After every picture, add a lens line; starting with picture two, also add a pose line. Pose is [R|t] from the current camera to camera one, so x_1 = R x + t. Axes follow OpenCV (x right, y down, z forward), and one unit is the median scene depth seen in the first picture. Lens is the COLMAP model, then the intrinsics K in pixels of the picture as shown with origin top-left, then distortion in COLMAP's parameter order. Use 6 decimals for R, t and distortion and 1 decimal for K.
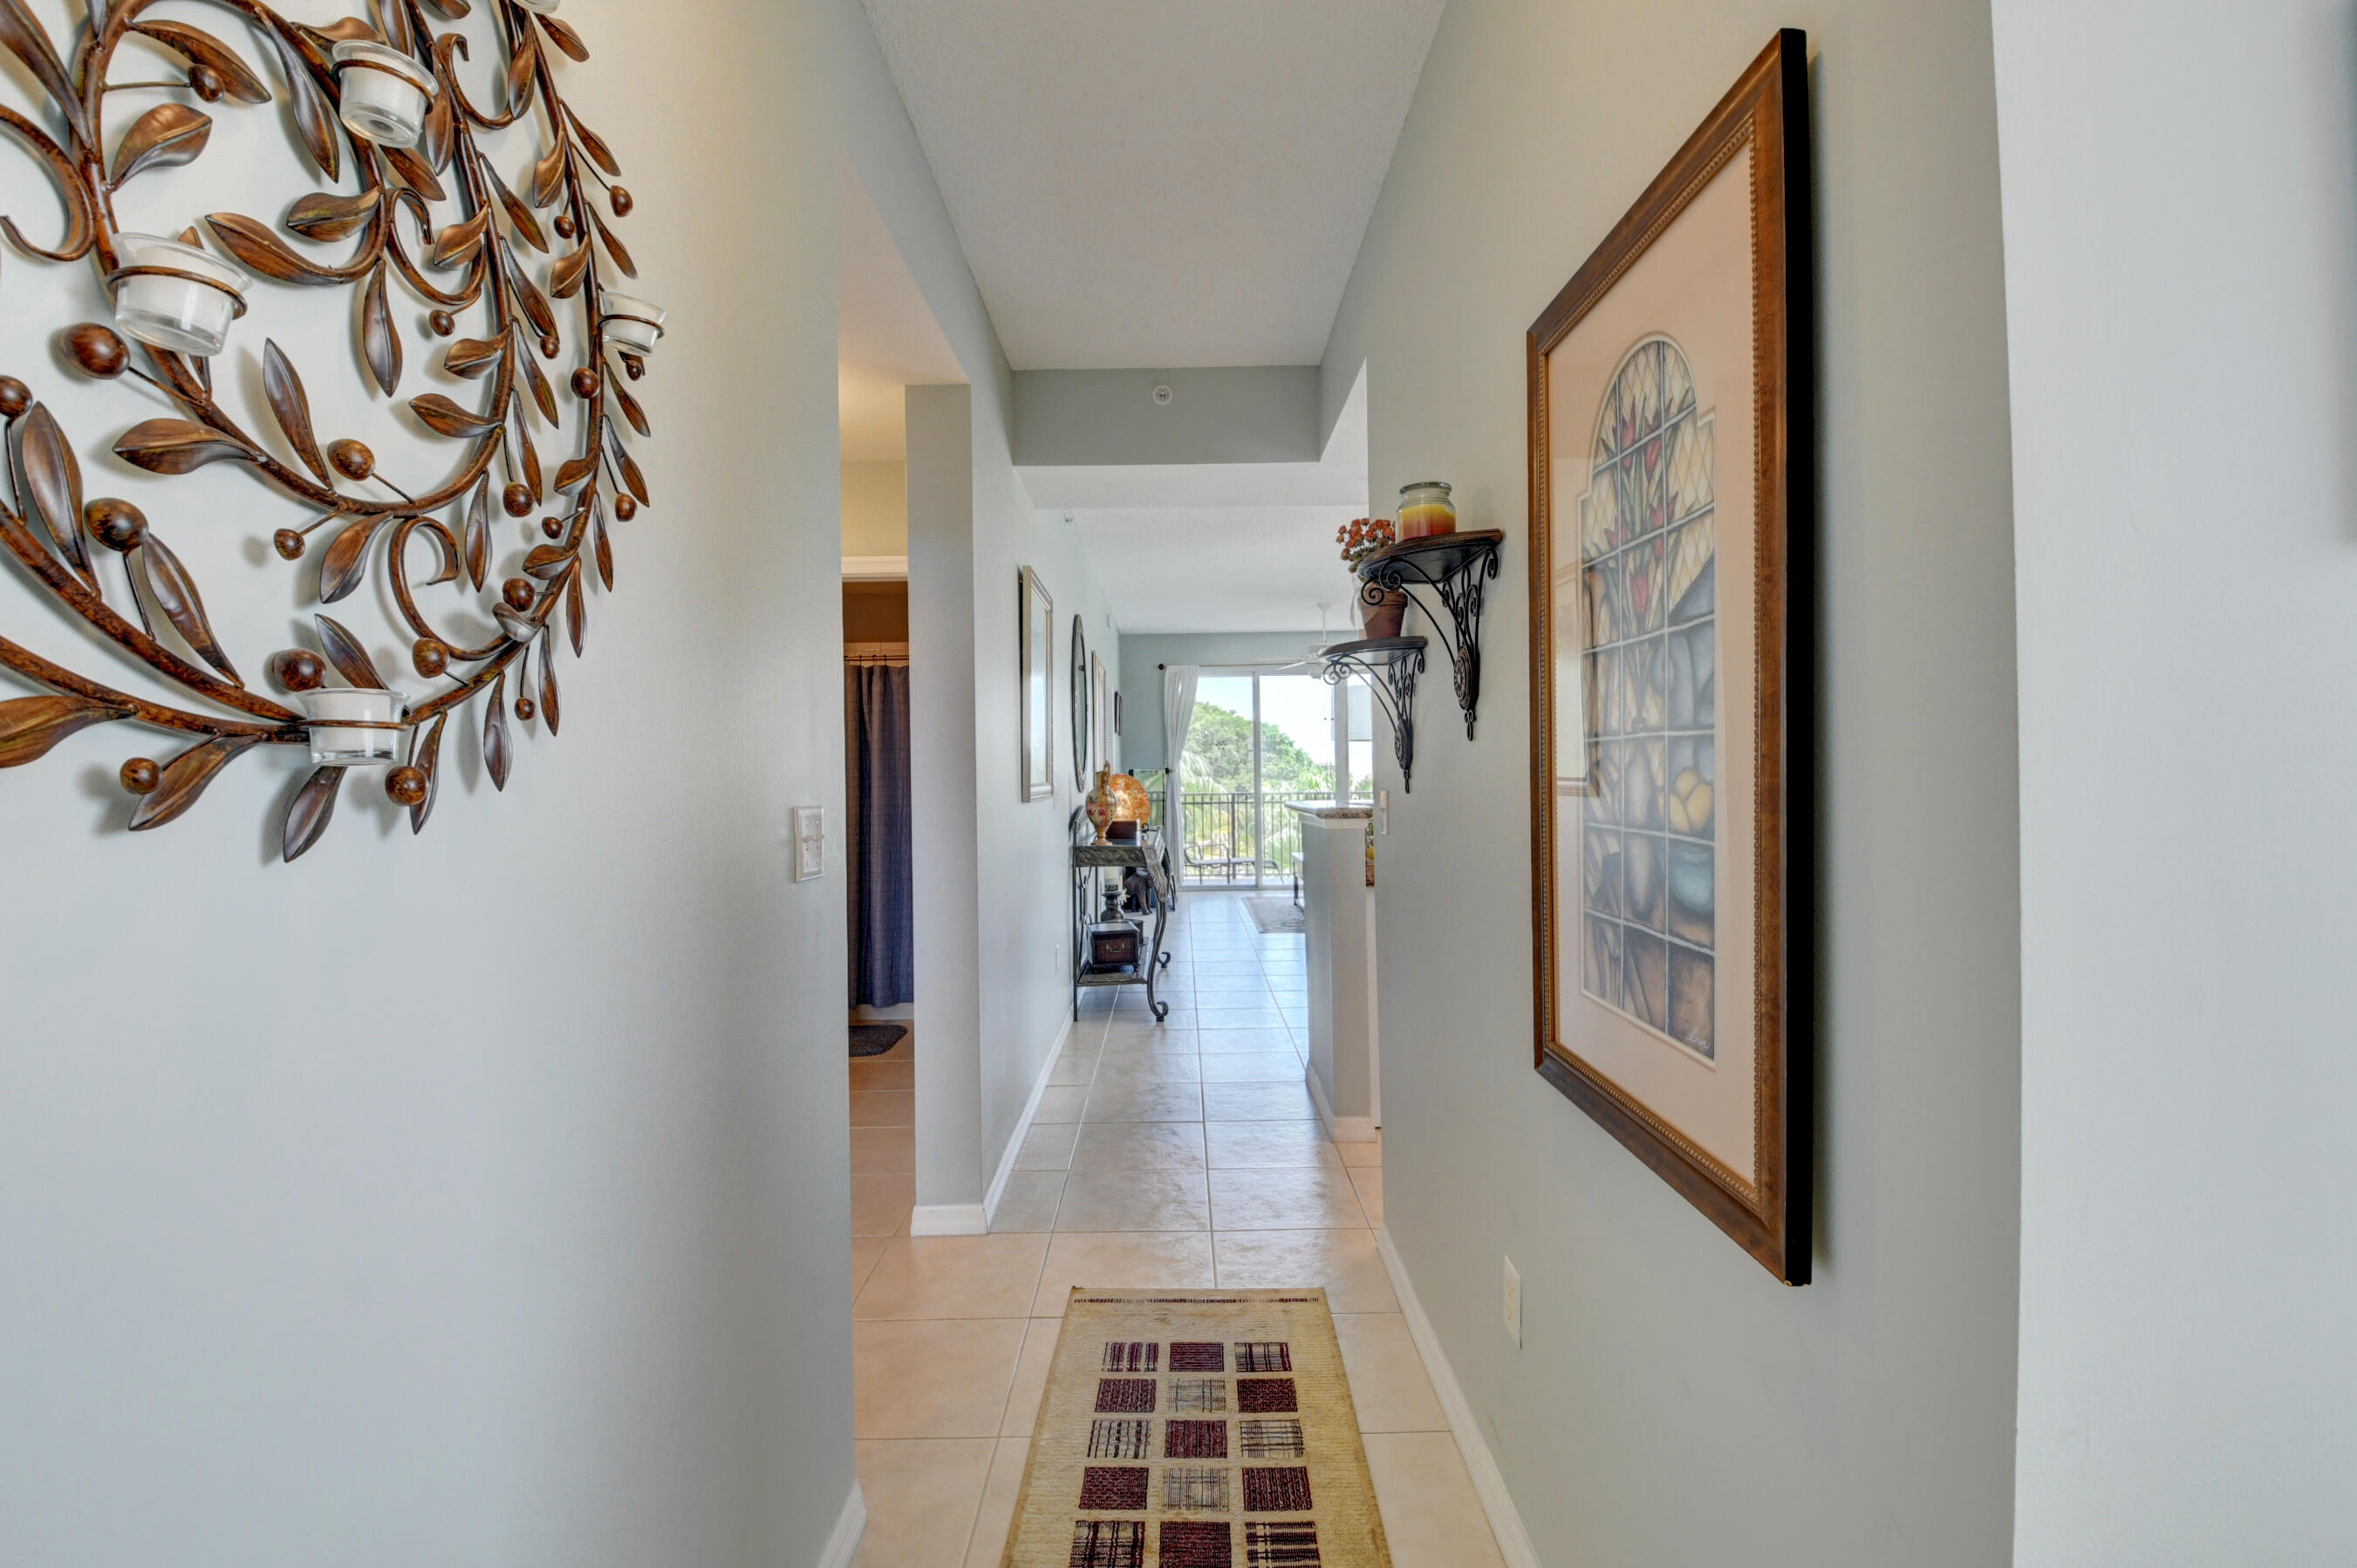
lens RADIAL K [[1058.1, 0, 1167.5], [0, 1058.1, 768.7], [0, 0, 1]] dist [-0.010797, -0.011352]
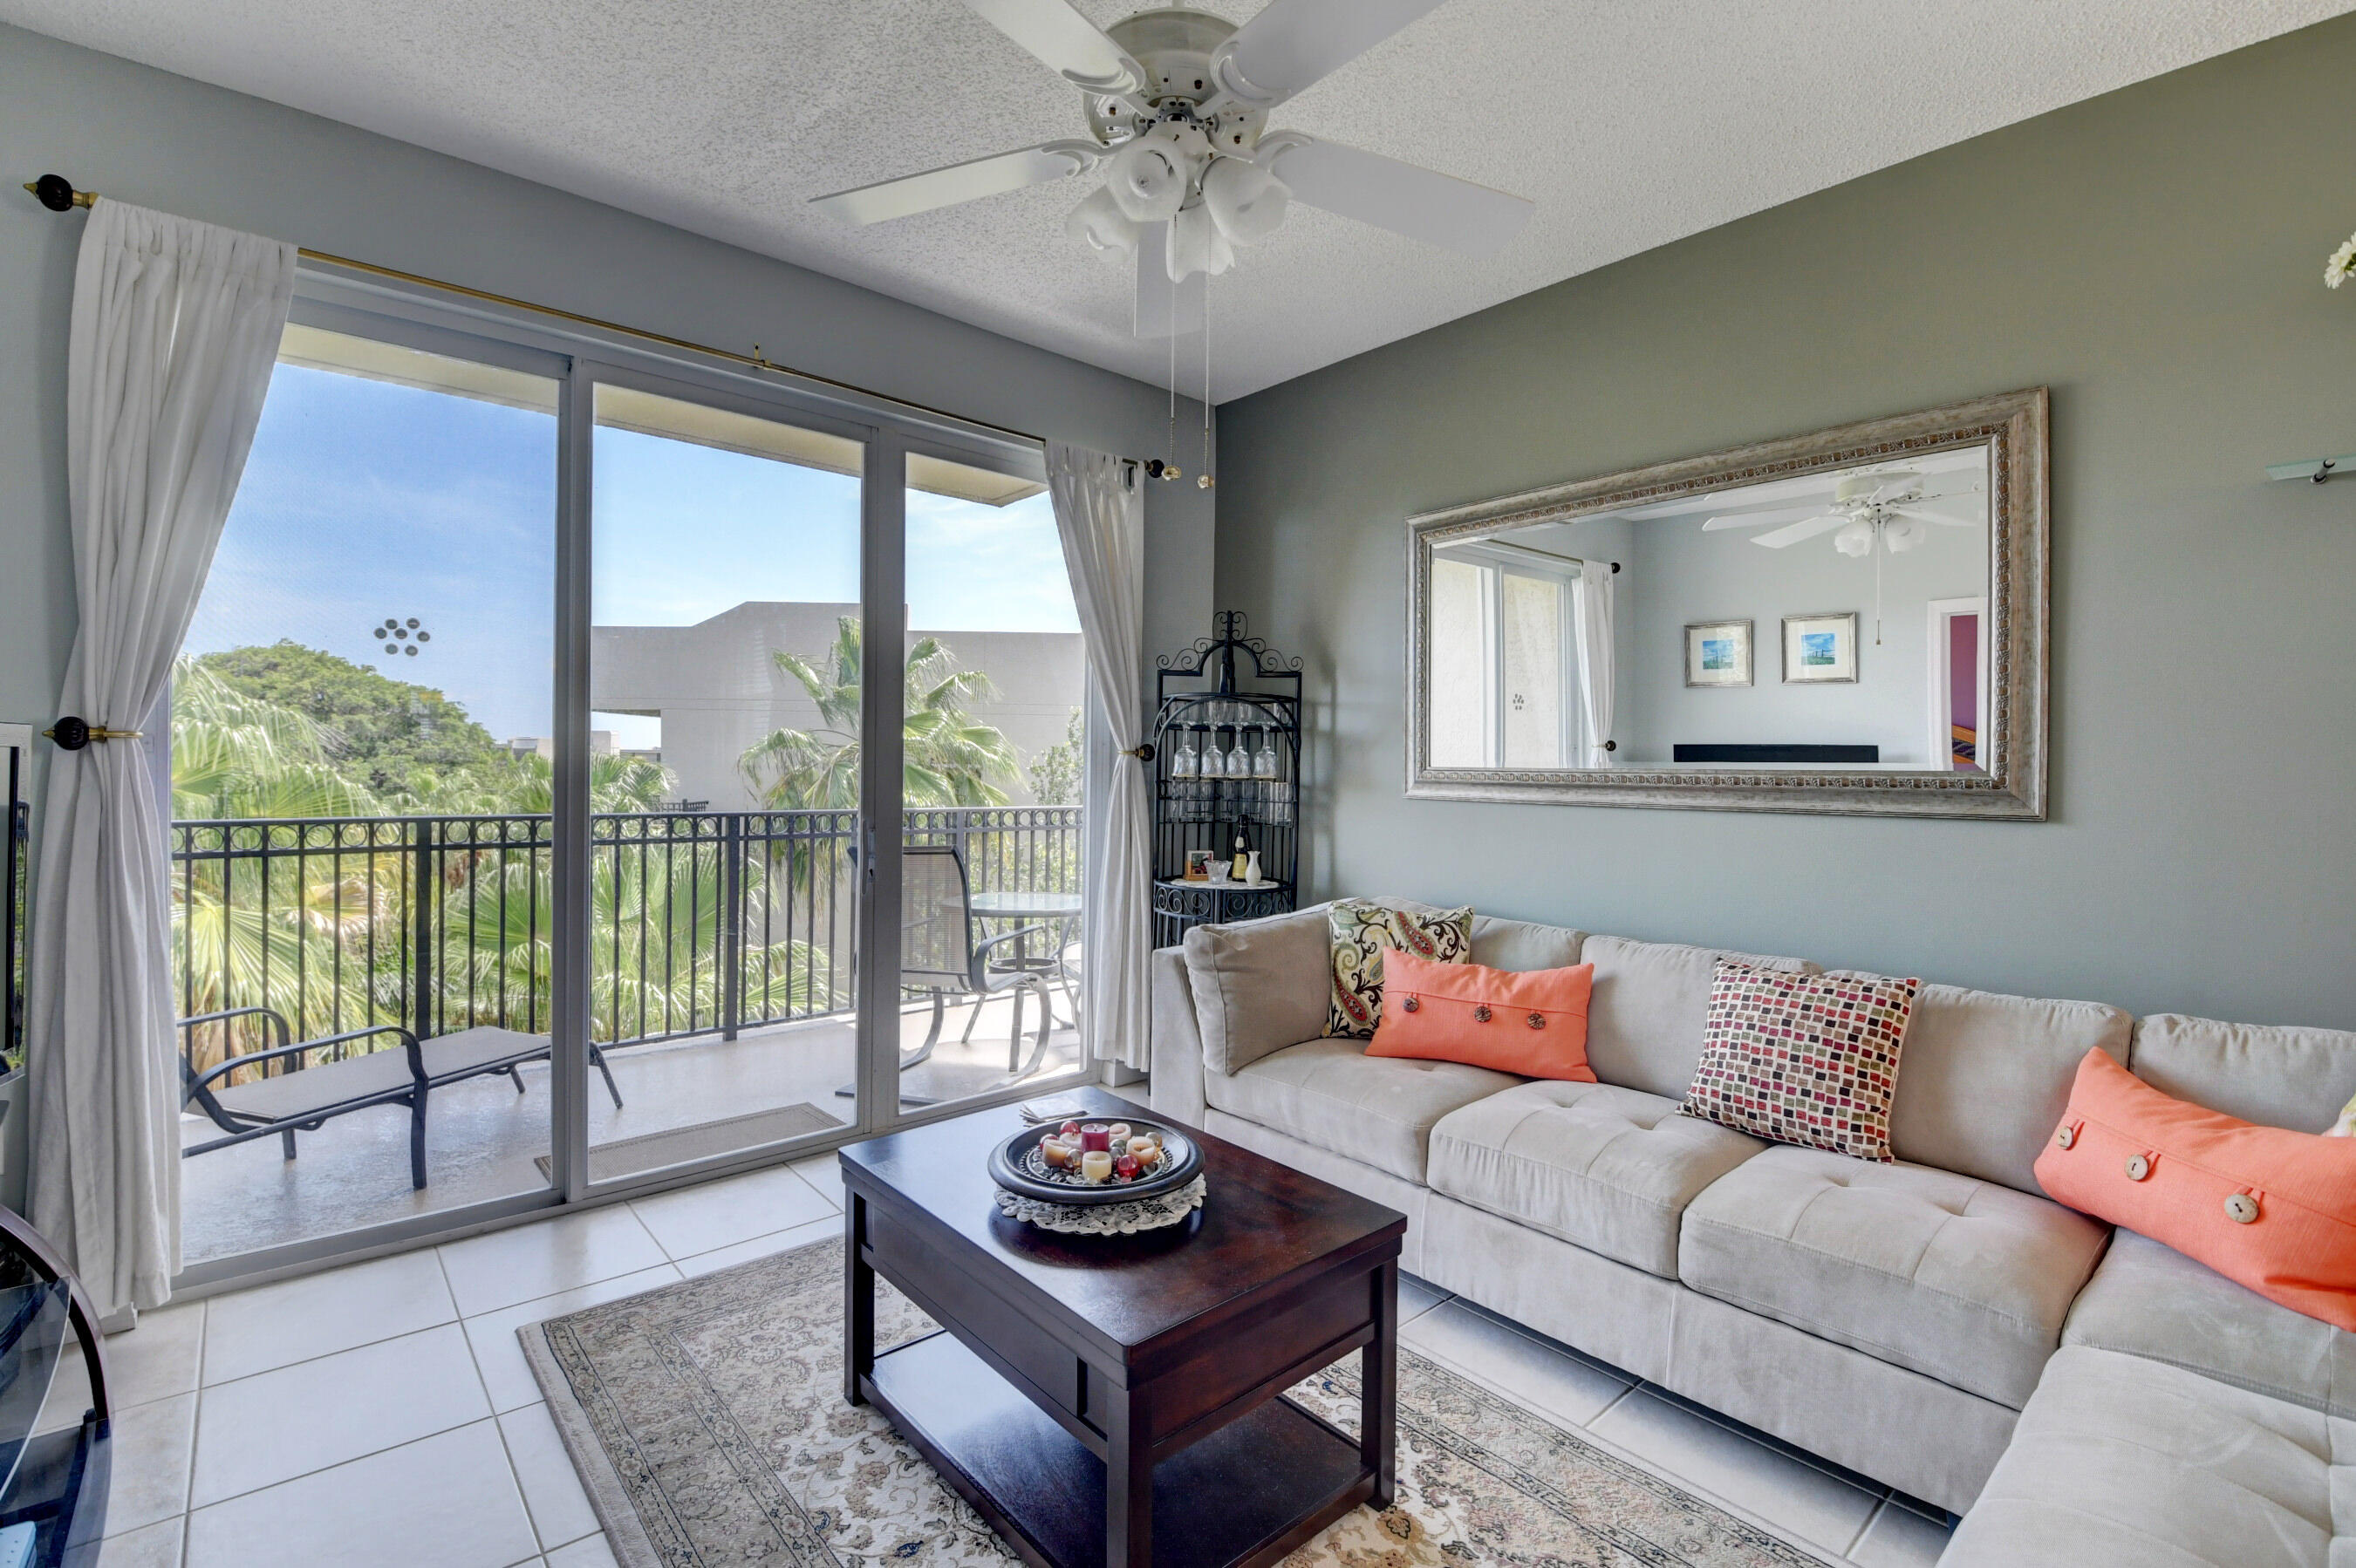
lens RADIAL K [[1057.6, 0, 1167.1], [0, 1057.6, 768.7], [0, 0, 1]] dist [-0.010797, -0.011352]
pose [[0.753019, 0.017388, 0.657769, 0.025688], [-0.024012, 0.999711, 0.001062, 0.003361], [-0.657560, -0.016595, 0.753219, 0.684084]]
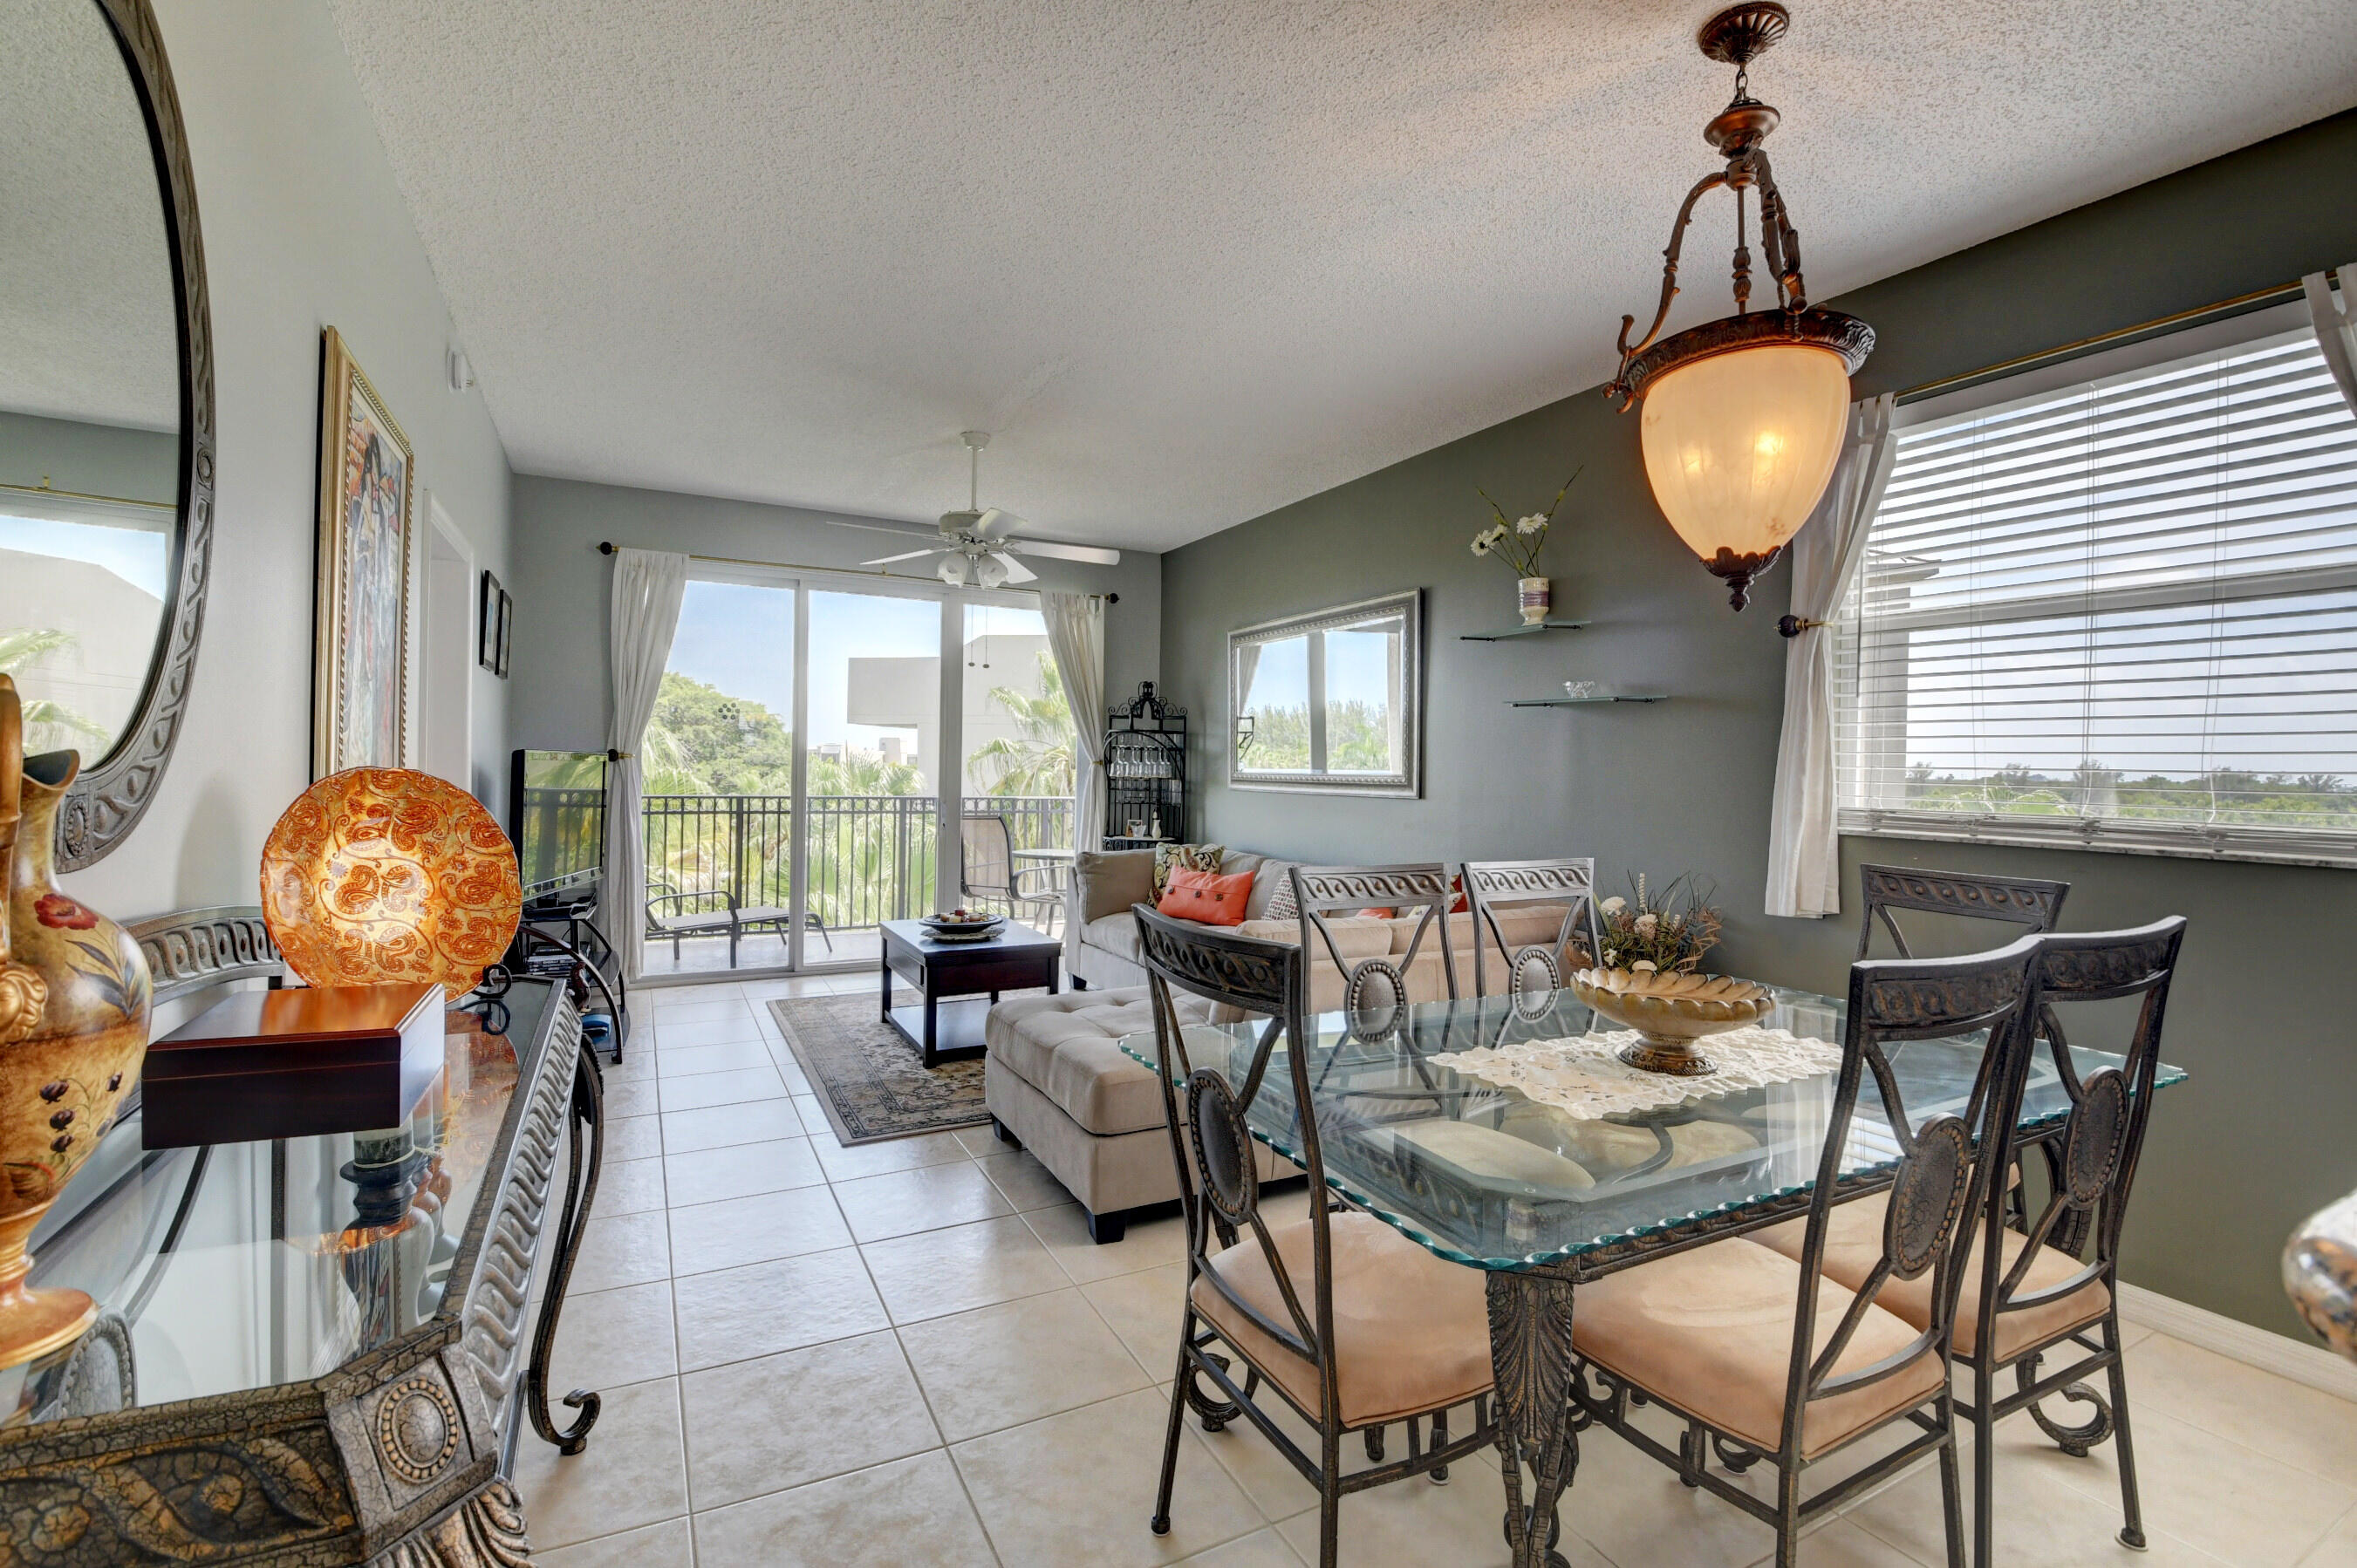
lens RADIAL K [[1058.1, 0, 1167.5], [0, 1058.1, 768.7], [0, 0, 1]] dist [-0.010797, -0.011352]
pose [[0.888420, 0.023885, 0.458410, 0.004145], [-0.028443, 0.999591, 0.003041, -0.000686], [-0.458149, -0.015741, 0.888736, 0.405390]]
